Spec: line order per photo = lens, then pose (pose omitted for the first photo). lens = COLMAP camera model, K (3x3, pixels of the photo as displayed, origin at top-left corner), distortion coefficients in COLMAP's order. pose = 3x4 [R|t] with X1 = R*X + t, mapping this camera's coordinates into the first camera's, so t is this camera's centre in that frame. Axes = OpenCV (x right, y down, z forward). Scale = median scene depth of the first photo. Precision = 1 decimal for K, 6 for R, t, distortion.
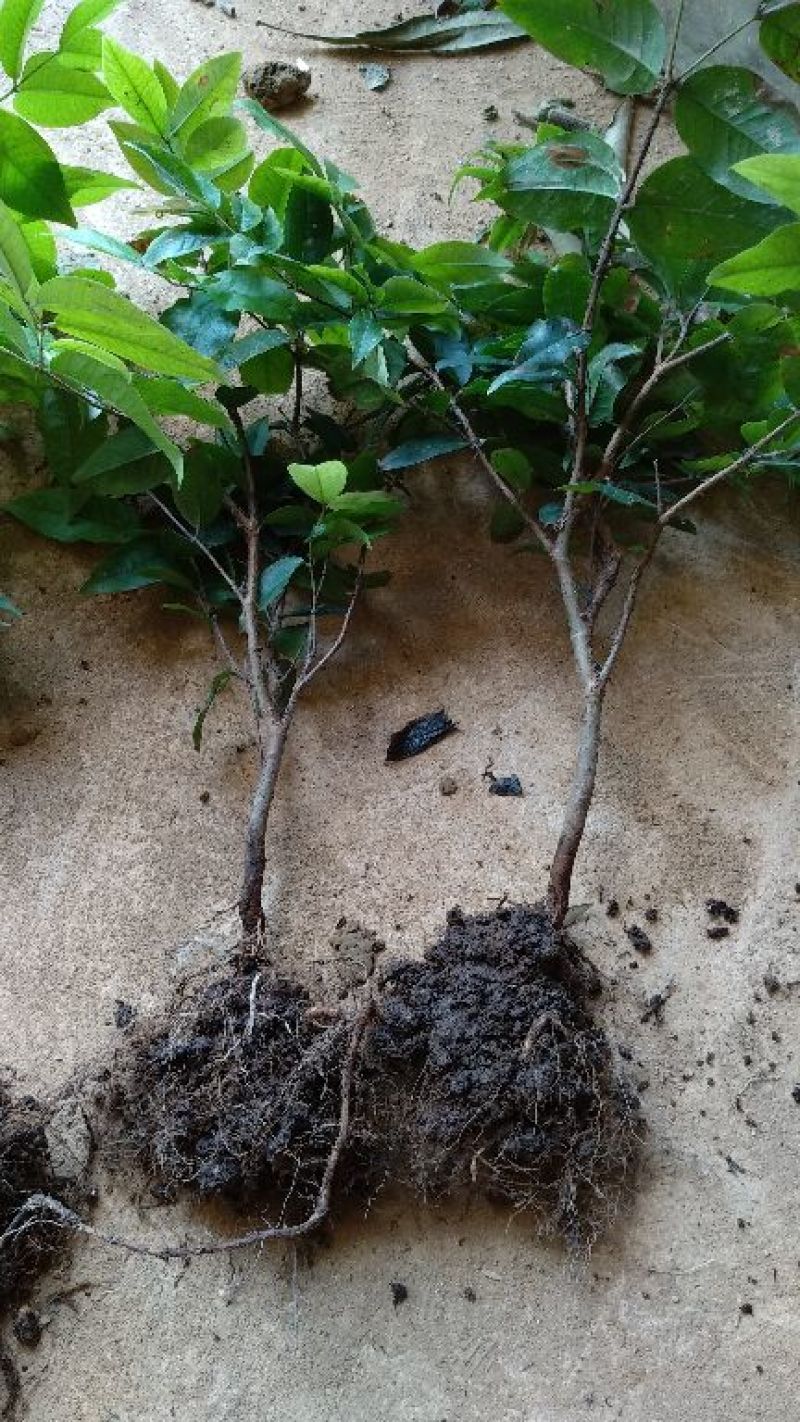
lens RADIAL K [[1144.7, 0, 407.4], [0, 1144.7, 735.3], [0, 0, 1]] dist [-0.009428, 0.018113]
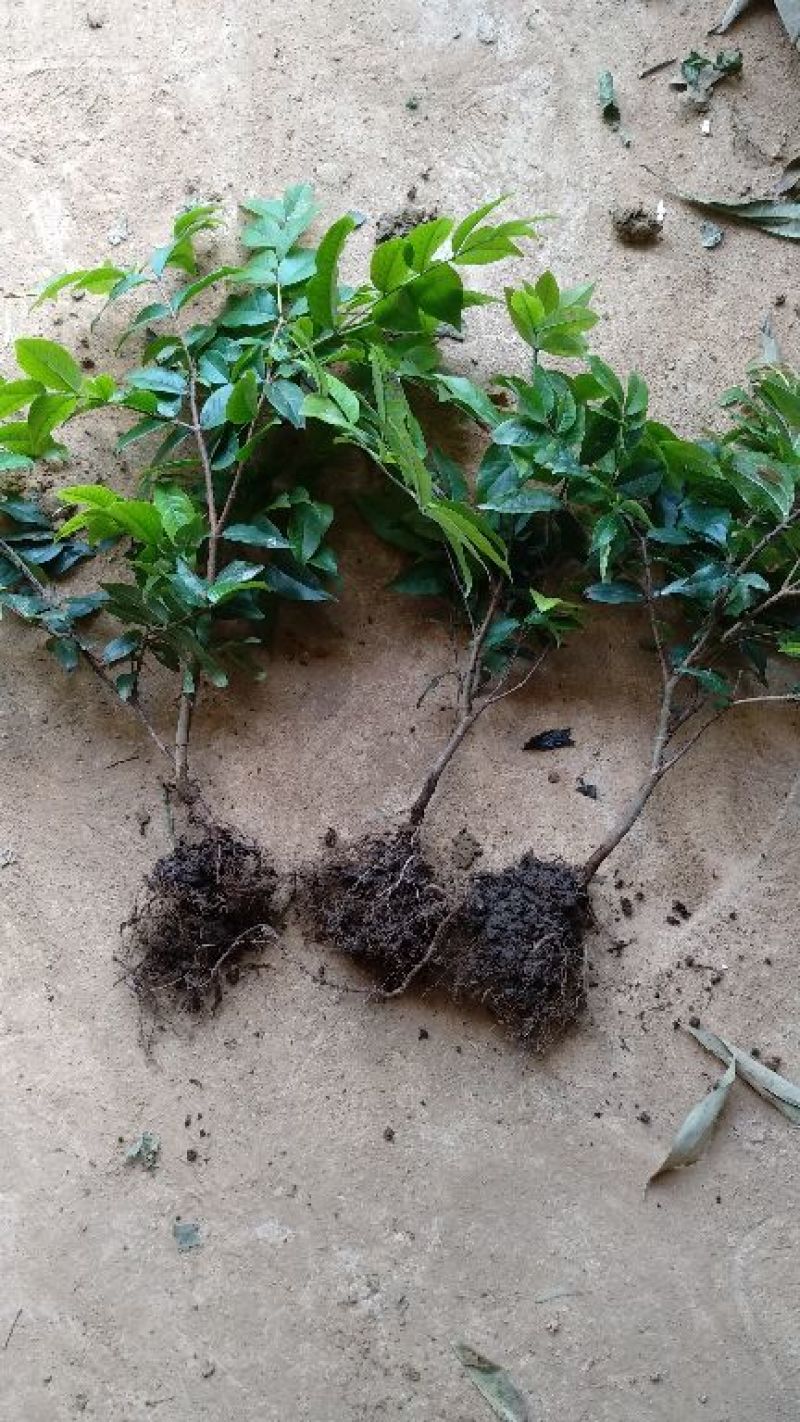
lens RADIAL K [[1144.7, 0, 402.8], [0, 1144.7, 724.3], [0, 0, 1]] dist [-0.009428, 0.018113]
pose [[0.929019, 0.363428, -0.069598, -0.084940], [-0.334902, 0.905803, 0.259541, -0.400947], [0.157366, -0.217811, 0.963221, -0.623880]]
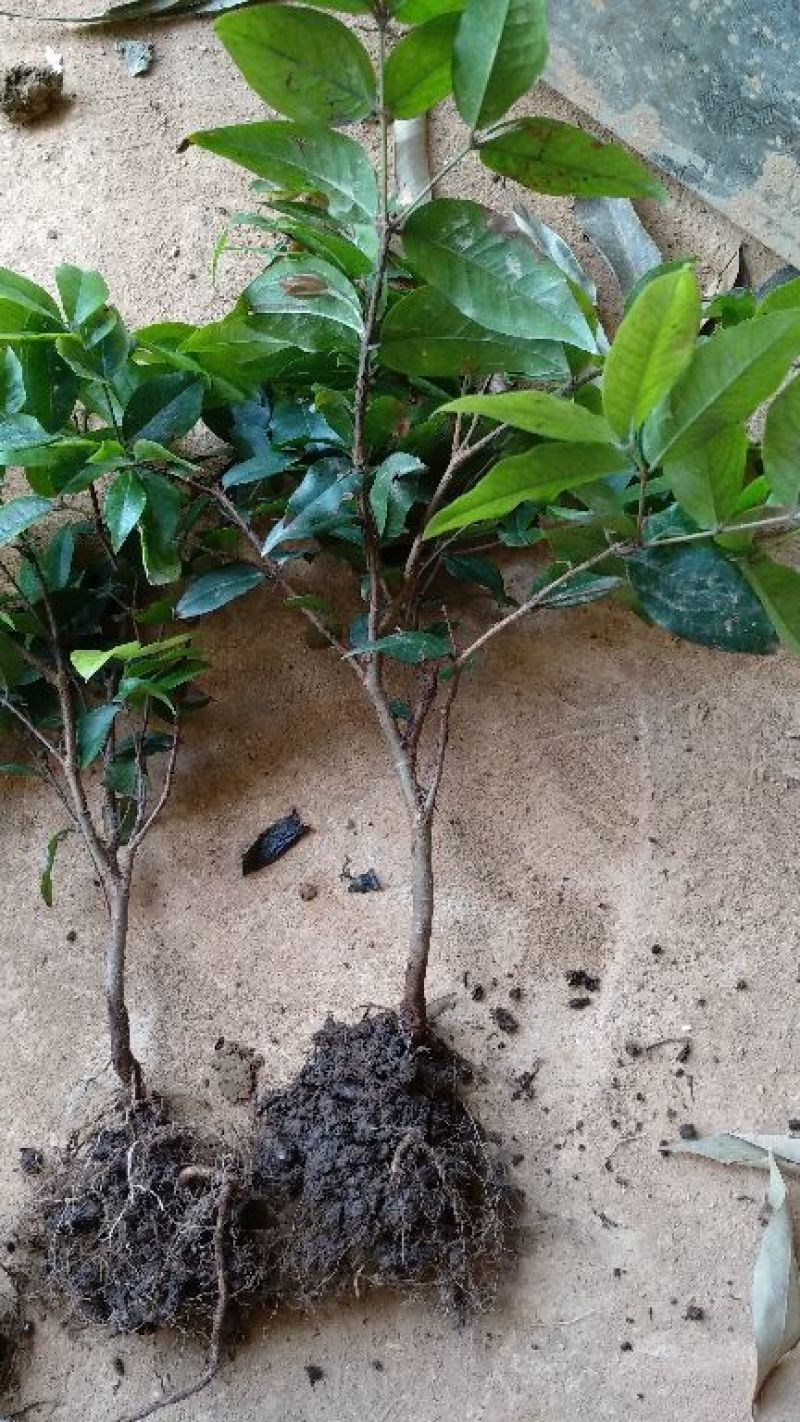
lens RADIAL K [[1144.7, 0, 411.1], [0, 1144.7, 724.7], [0, 0, 1]] dist [-0.009428, 0.018113]
pose [[0.990736, -0.134485, -0.018857, 0.179771], [0.135470, 0.969065, 0.206305, -0.319891], [-0.009472, -0.206948, 0.978306, 0.037425]]
